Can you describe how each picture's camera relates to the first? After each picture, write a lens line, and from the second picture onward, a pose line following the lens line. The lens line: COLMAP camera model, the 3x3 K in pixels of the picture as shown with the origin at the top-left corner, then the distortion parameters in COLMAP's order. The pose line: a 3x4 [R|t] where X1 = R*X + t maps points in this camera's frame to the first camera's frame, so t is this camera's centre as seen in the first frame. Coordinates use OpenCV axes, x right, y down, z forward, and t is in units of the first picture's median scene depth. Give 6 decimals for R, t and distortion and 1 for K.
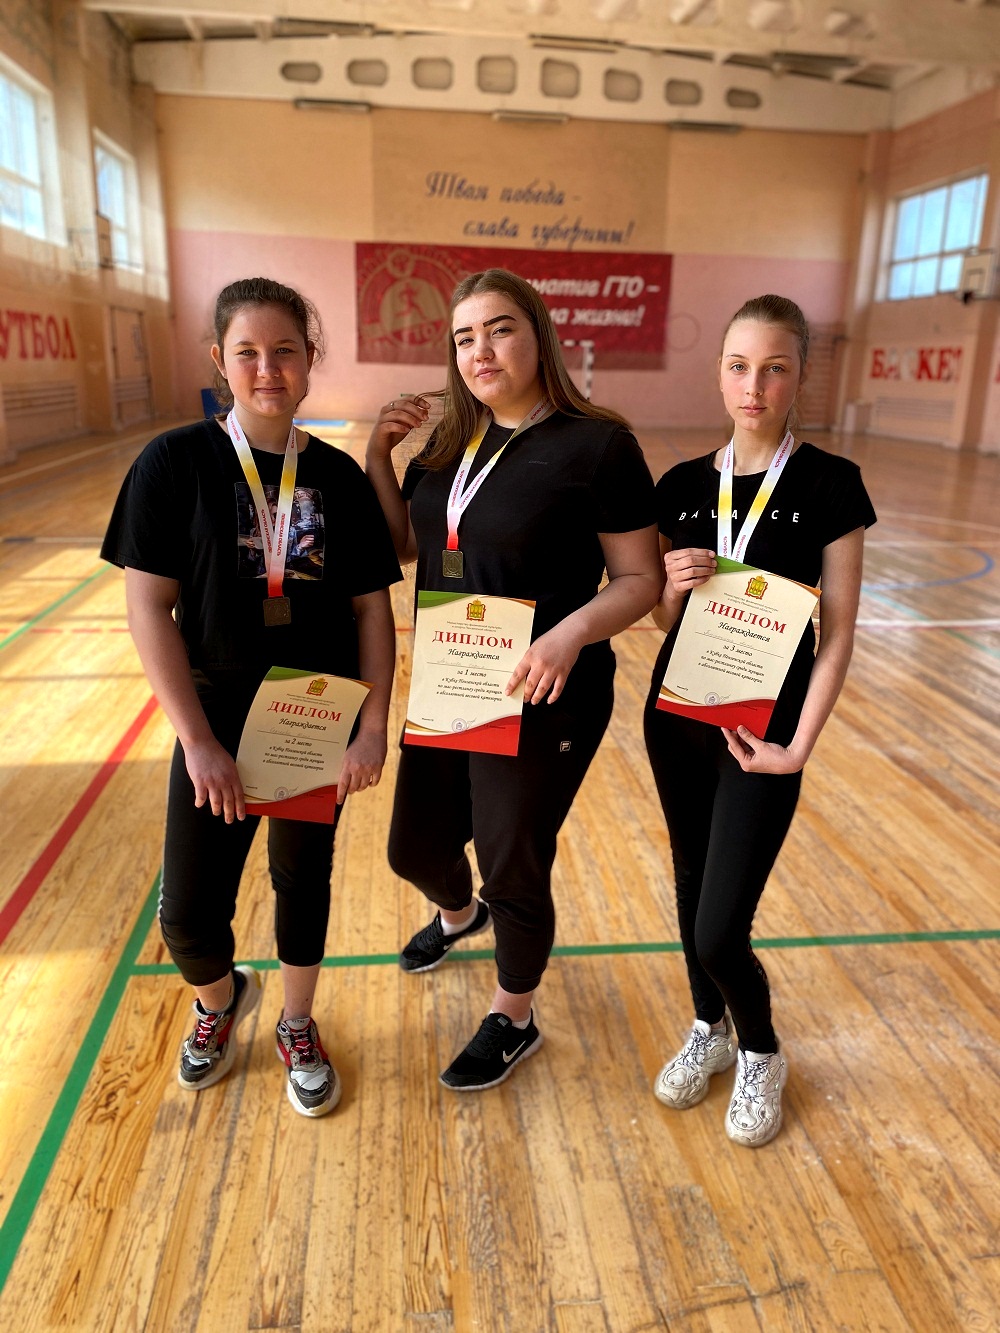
lens RADIAL K [[1022.0, 0, 512.4], [0, 1022.0, 668.3], [0, 0, 1]] dist [-0.001246, 0.012467]
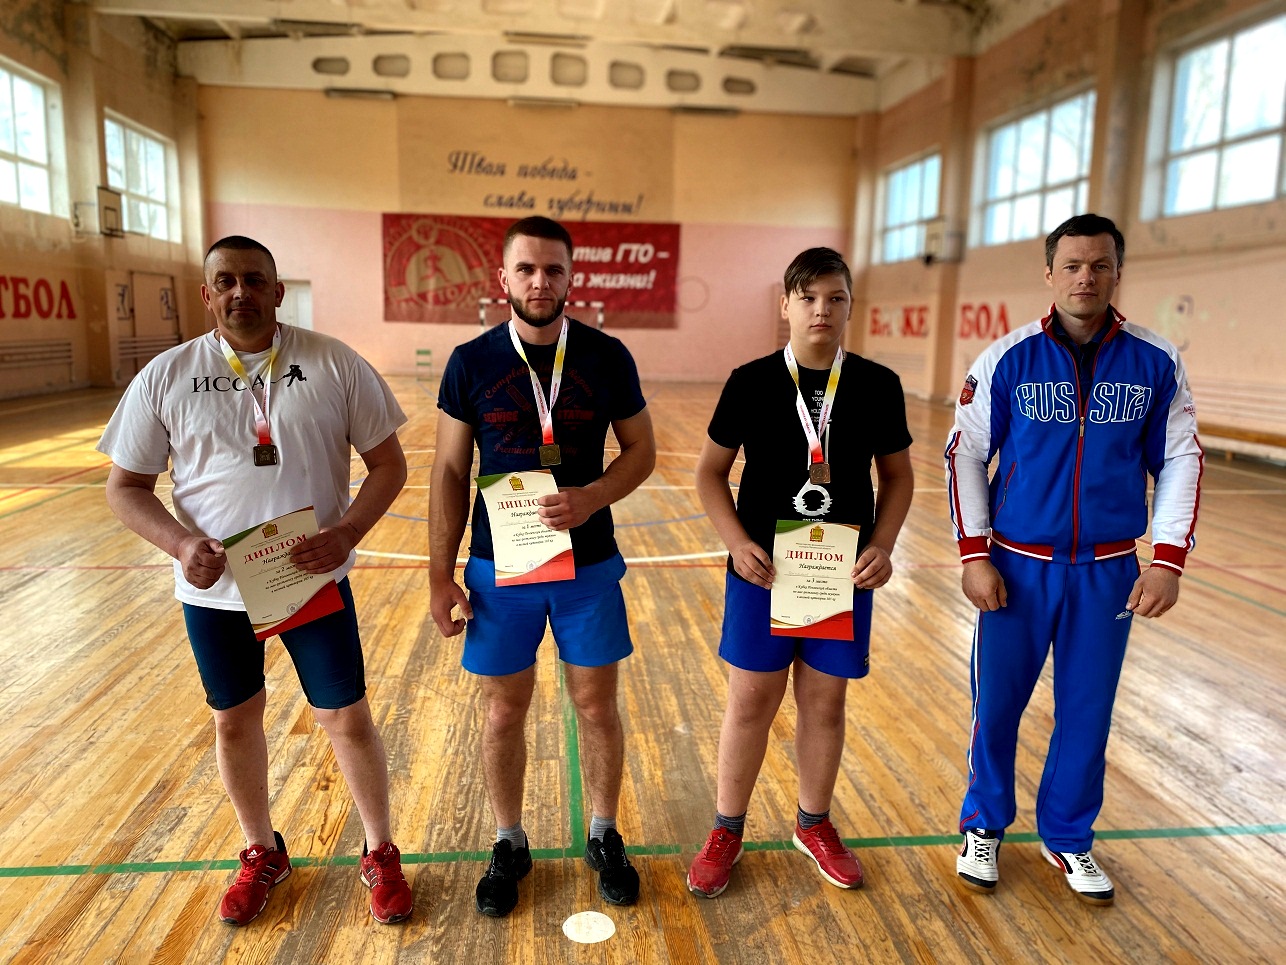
lens RADIAL K [[987.2, 0, 643.0], [0, 987.2, 482.5], [0, 0, 1]] dist [0.047784, -0.064251]
pose [[0.999882, -0.000378, -0.015340, 0.137356], [-0.001632, 0.991404, -0.130824, 0.001507], [0.015257, 0.130834, 0.991287, 0.002658]]
